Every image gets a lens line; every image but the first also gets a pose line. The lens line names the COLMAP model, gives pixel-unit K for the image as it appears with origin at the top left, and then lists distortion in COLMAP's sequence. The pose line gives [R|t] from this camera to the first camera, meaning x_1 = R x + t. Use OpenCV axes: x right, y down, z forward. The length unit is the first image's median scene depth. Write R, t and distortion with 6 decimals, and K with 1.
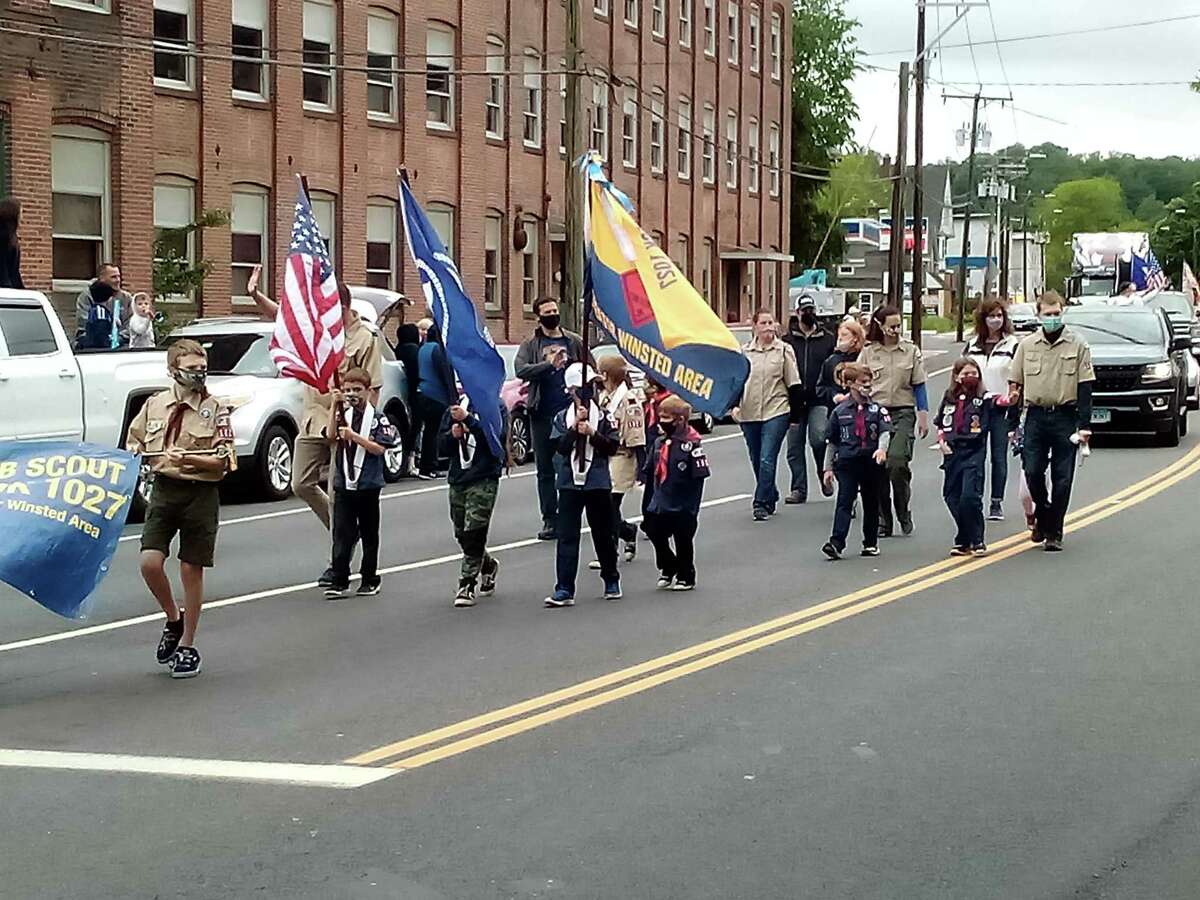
lens RADIAL K [[2665.1, 0, 596.5], [0, 2665.1, 459.8], [0, 0, 1]] dist [0.039587, 0.000000]
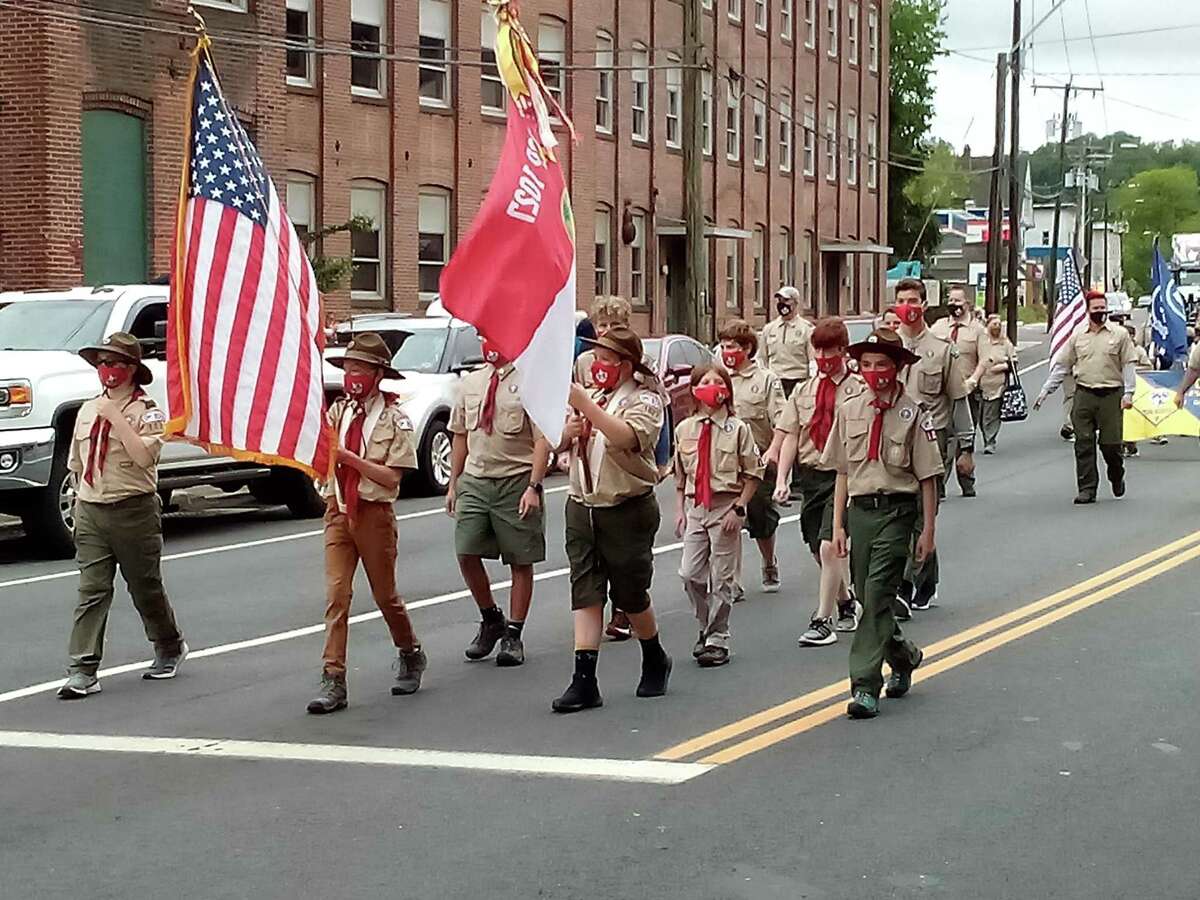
lens RADIAL K [[2665.1, 0, 591.8], [0, 2665.1, 444.4], [0, 0, 1]] dist [0.039587, 0.000000]
pose [[0.999608, -0.002872, -0.027850, -0.014312], [0.002793, 0.999992, -0.002880, -0.000372], [0.027858, 0.002801, 0.999608, -0.001510]]
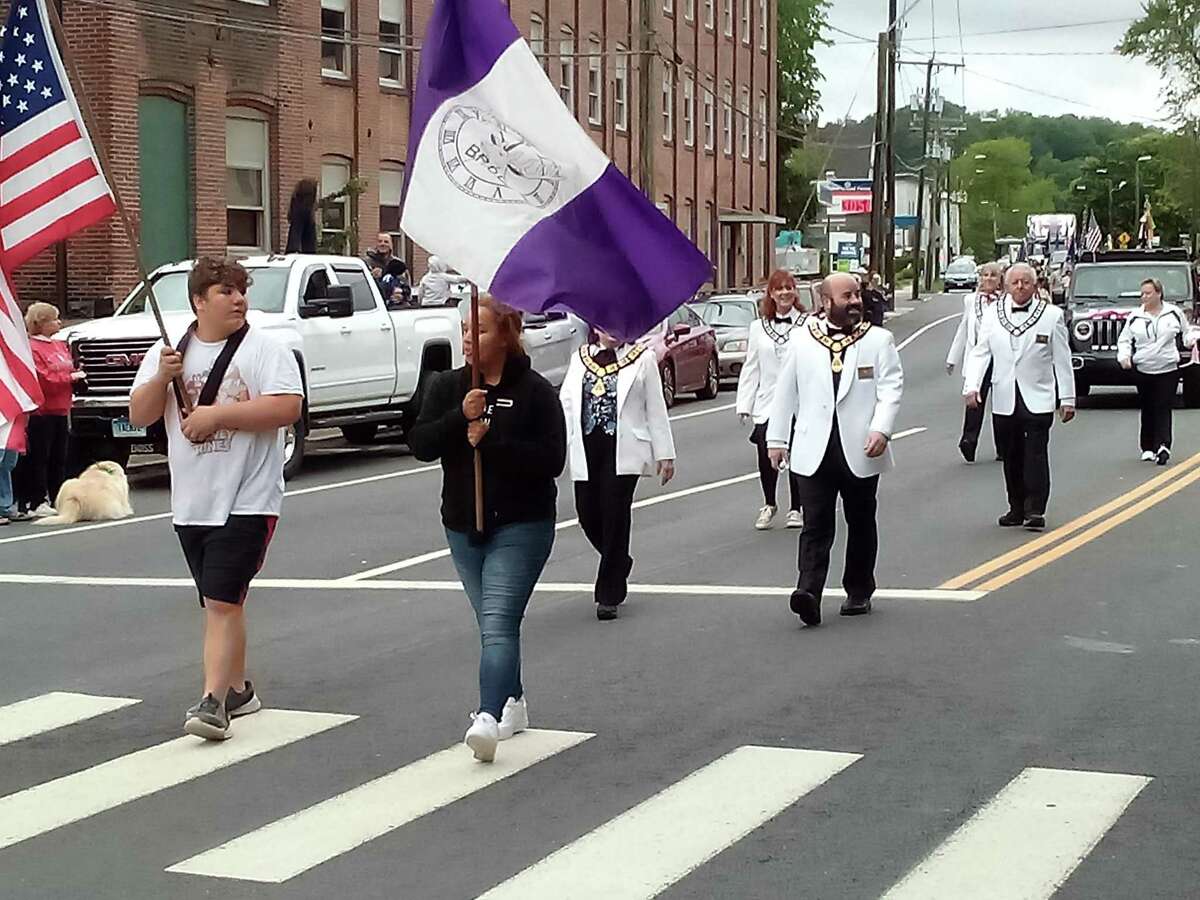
lens RADIAL K [[2665.1, 0, 590.8], [0, 2665.1, 469.4], [0, 0, 1]] dist [0.039587, 0.000000]
pose [[0.999322, -0.009409, 0.035585, -0.052900], [0.008762, 0.999794, 0.018290, 0.003600], [-0.035750, -0.017966, 0.999199, -0.066205]]
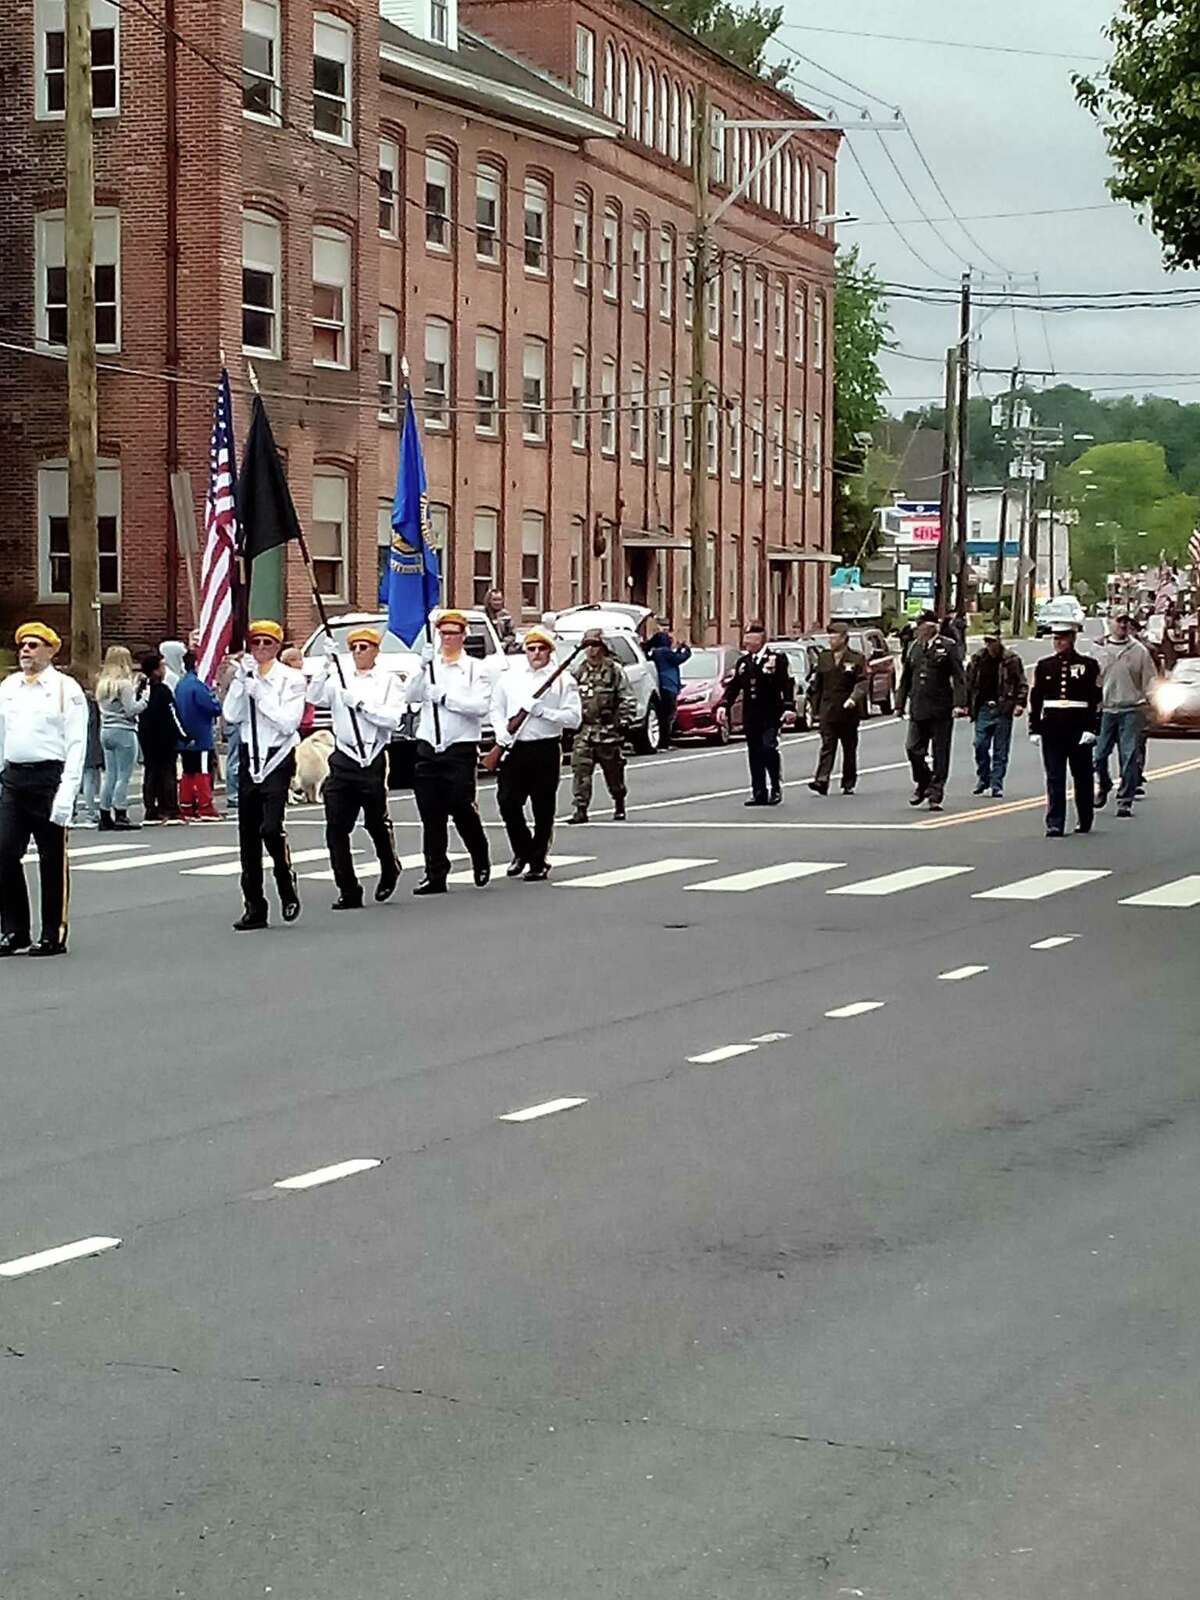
lens RADIAL K [[3553.5, 0, 585.4], [0, 3553.5, 788.5], [0, 0, 1]] dist [0.039587, 0.000000]
pose [[0.999425, -0.002211, 0.033848, -0.077401], [0.002360, 0.999988, -0.004362, 0.015119], [-0.033838, 0.004439, 0.999417, -0.338866]]
